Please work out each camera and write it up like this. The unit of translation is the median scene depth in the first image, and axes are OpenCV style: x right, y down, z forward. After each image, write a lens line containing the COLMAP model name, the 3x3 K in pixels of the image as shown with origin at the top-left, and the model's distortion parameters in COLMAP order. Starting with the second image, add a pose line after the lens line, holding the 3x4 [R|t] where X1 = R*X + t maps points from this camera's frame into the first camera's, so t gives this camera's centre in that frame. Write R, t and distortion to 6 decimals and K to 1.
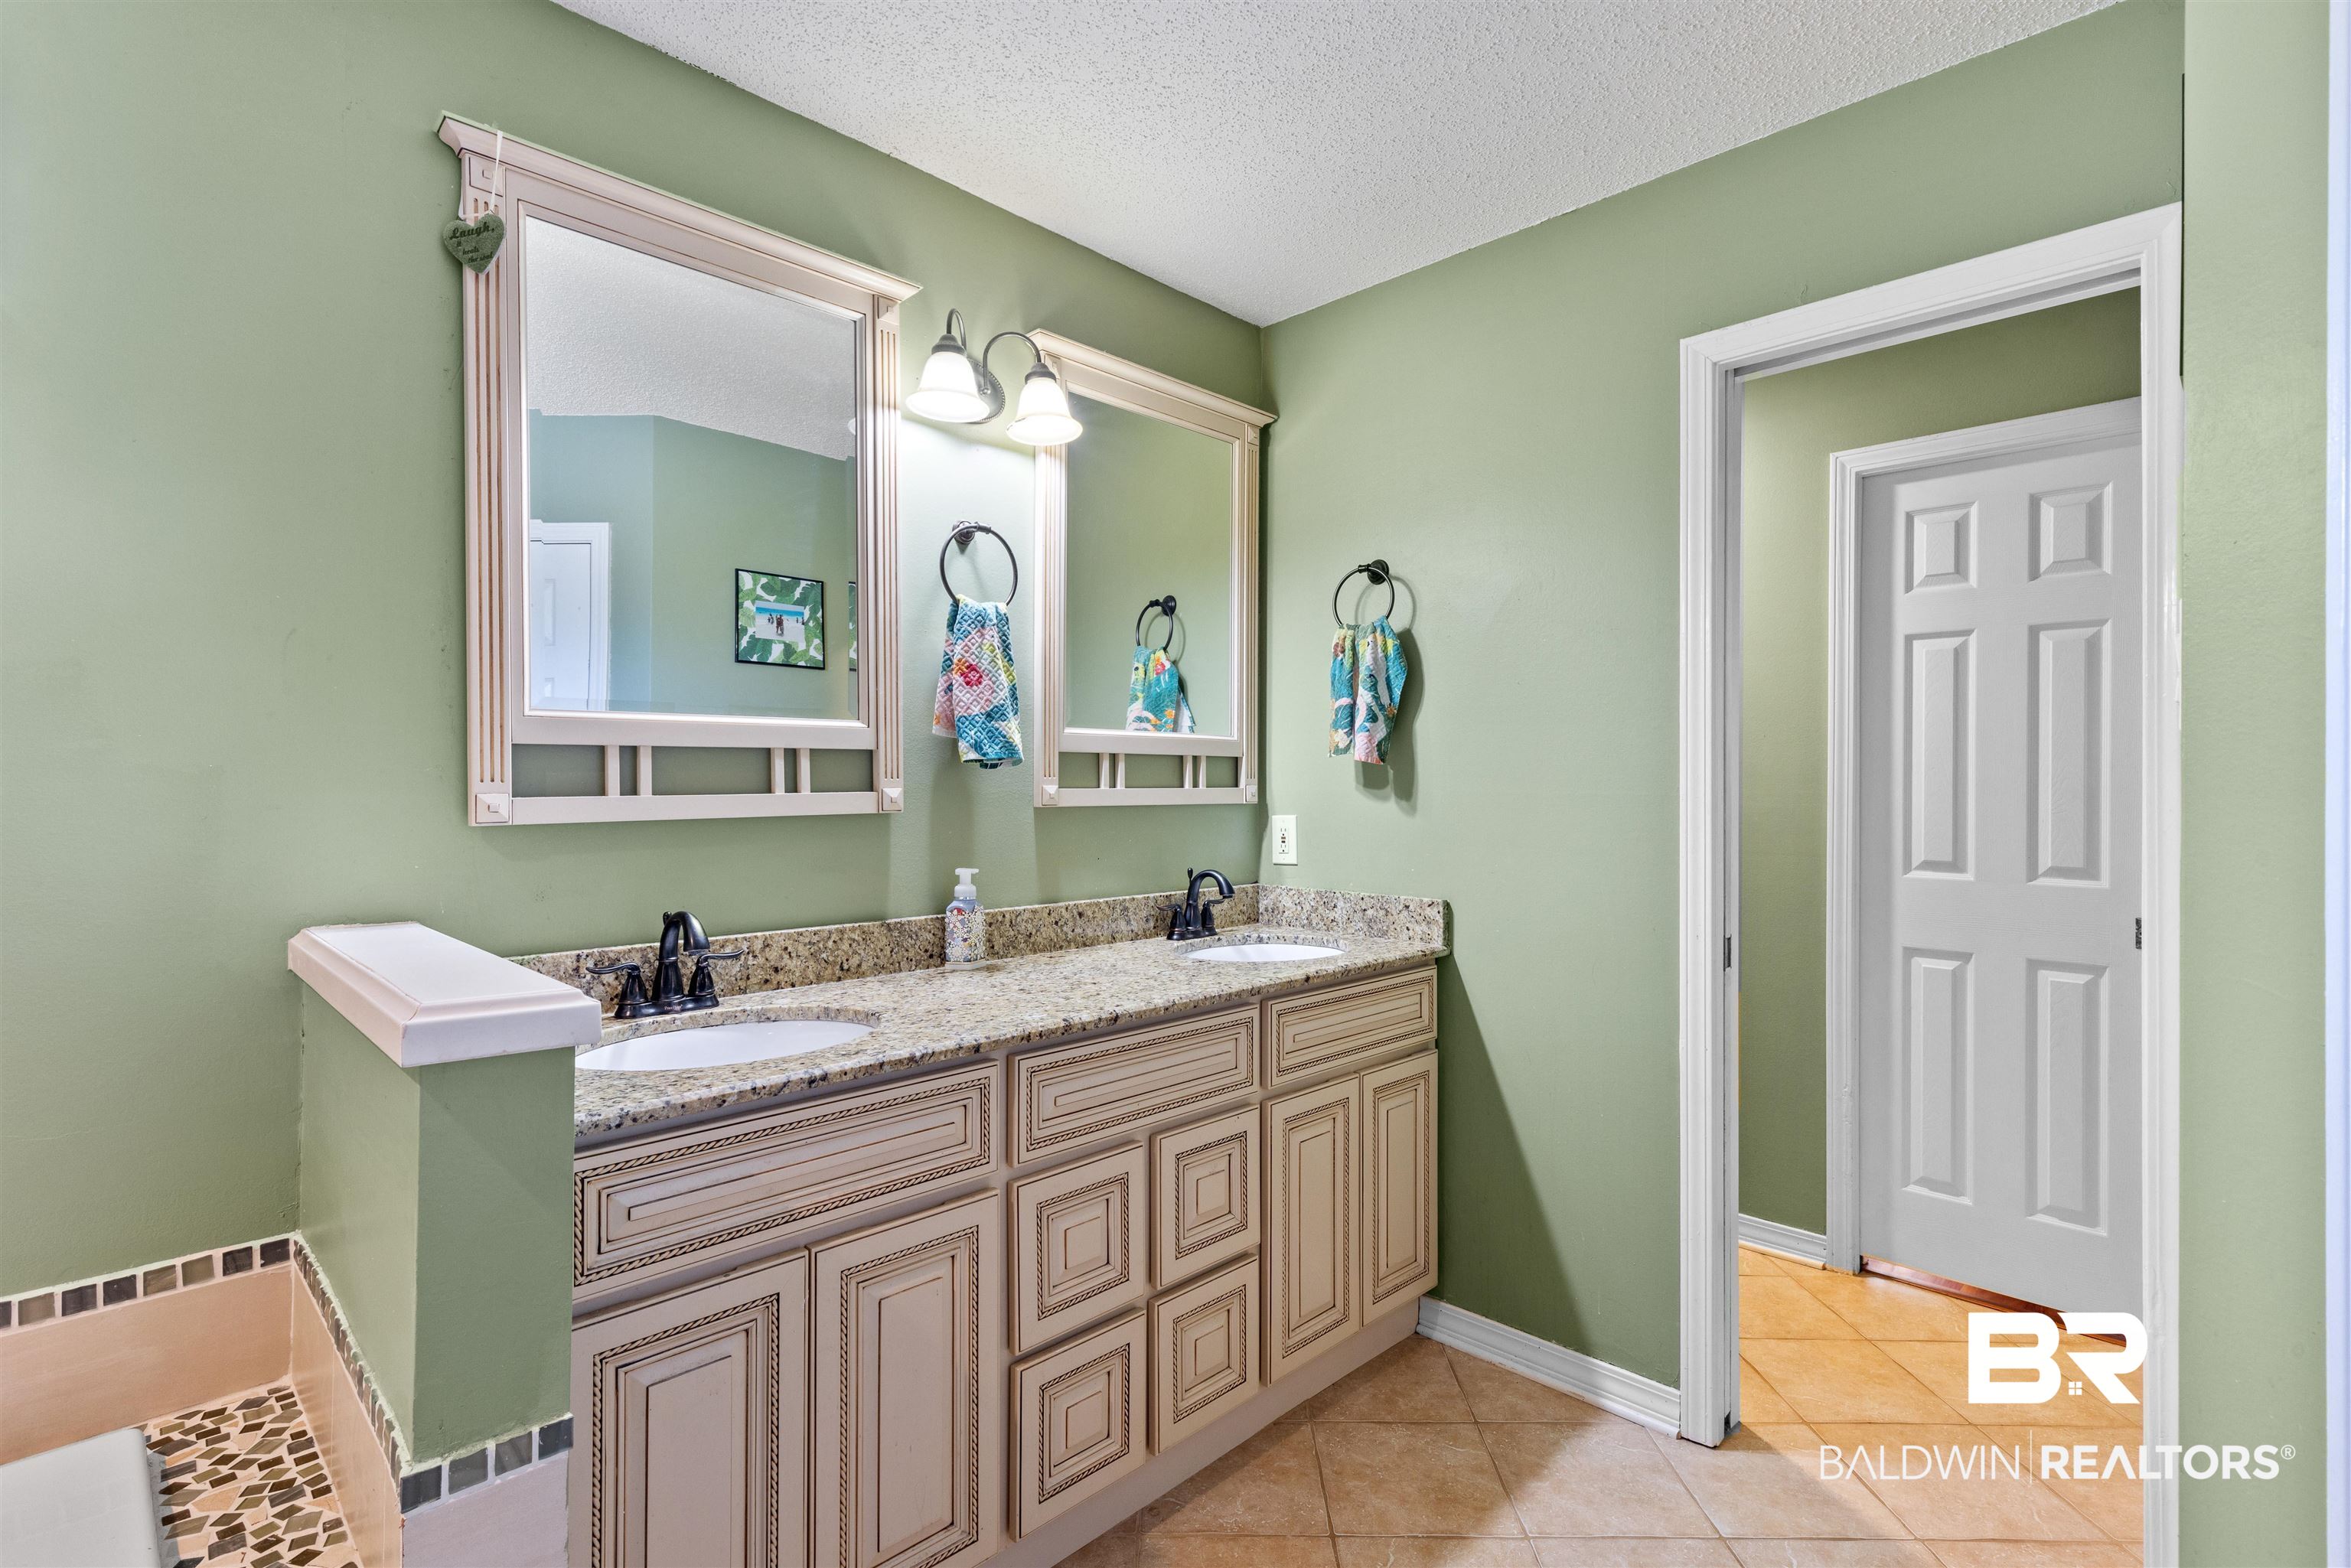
lens RADIAL K [[1079.2, 0, 1175.5], [0, 1079.2, 784.0], [0, 0, 1]] dist [0.004182, -0.000029]
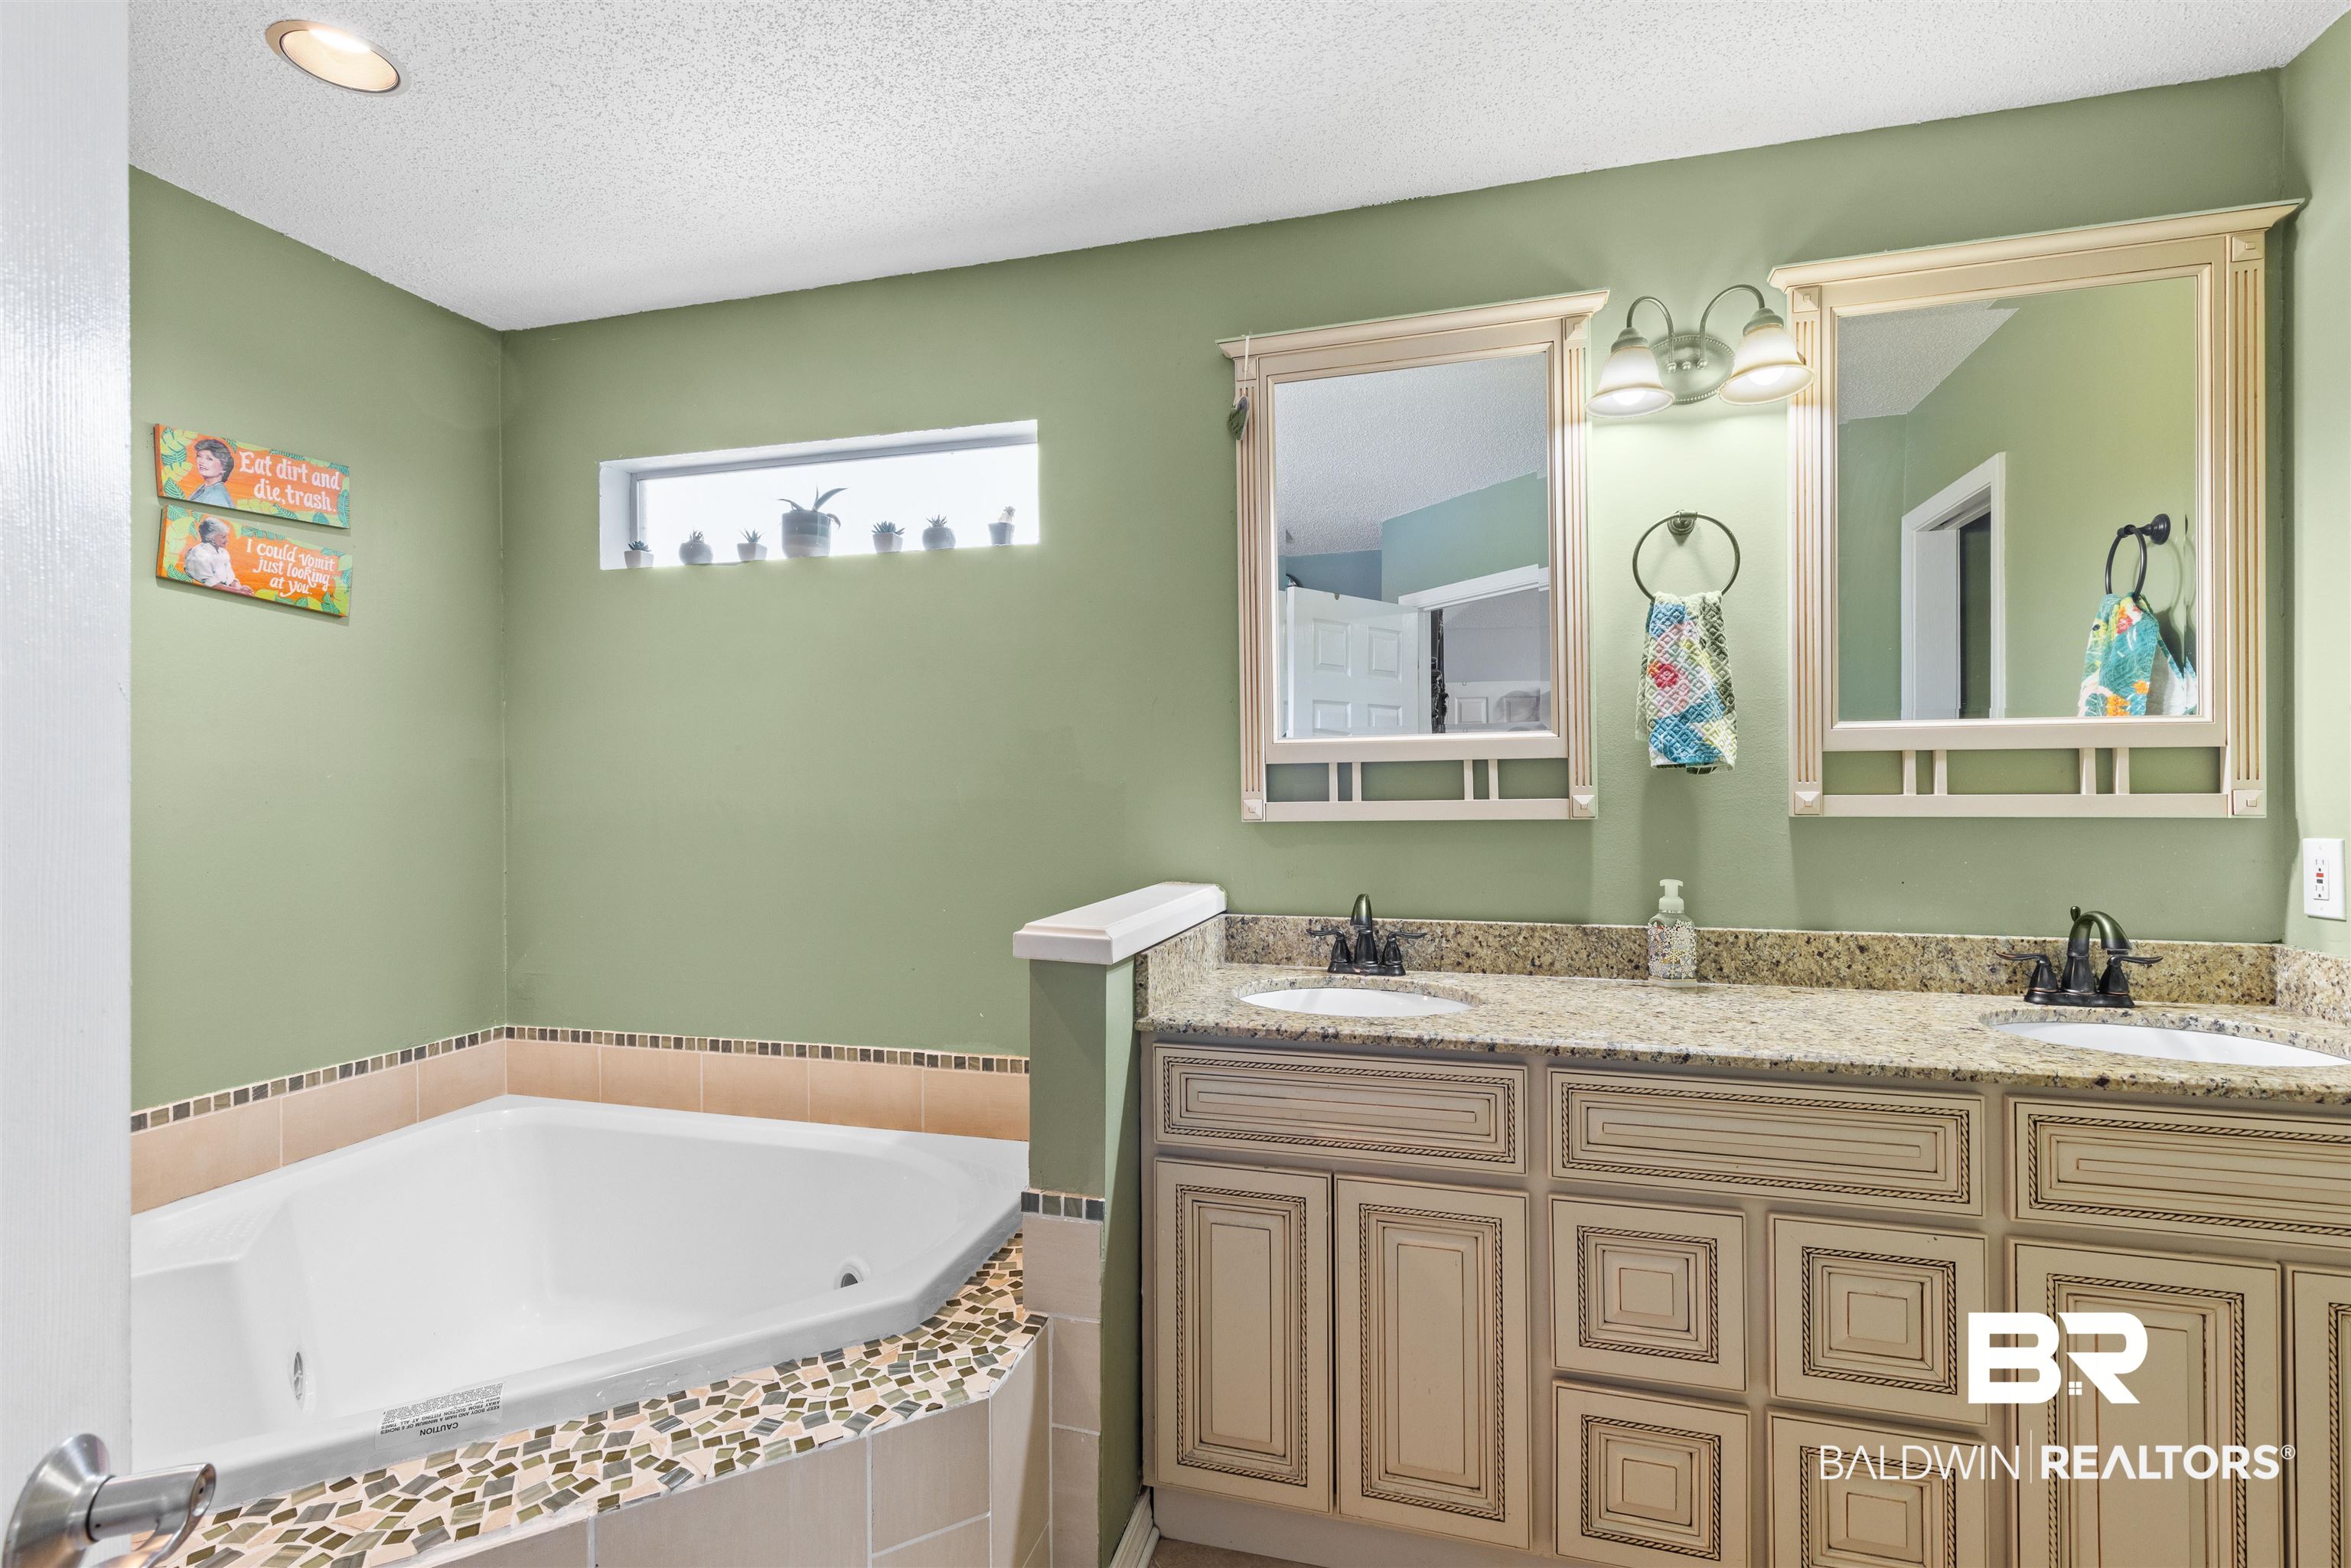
lens RADIAL K [[1050.1, 0, 1177.8], [0, 1050.1, 791.3], [0, 0, 1]] dist [-0.000225, 0.000282]
pose [[0.489849, 0.000466, -0.871807, 0.414098], [0.005743, 0.999976, 0.003761, -0.005646], [0.871788, -0.006849, 0.489835, 0.181627]]
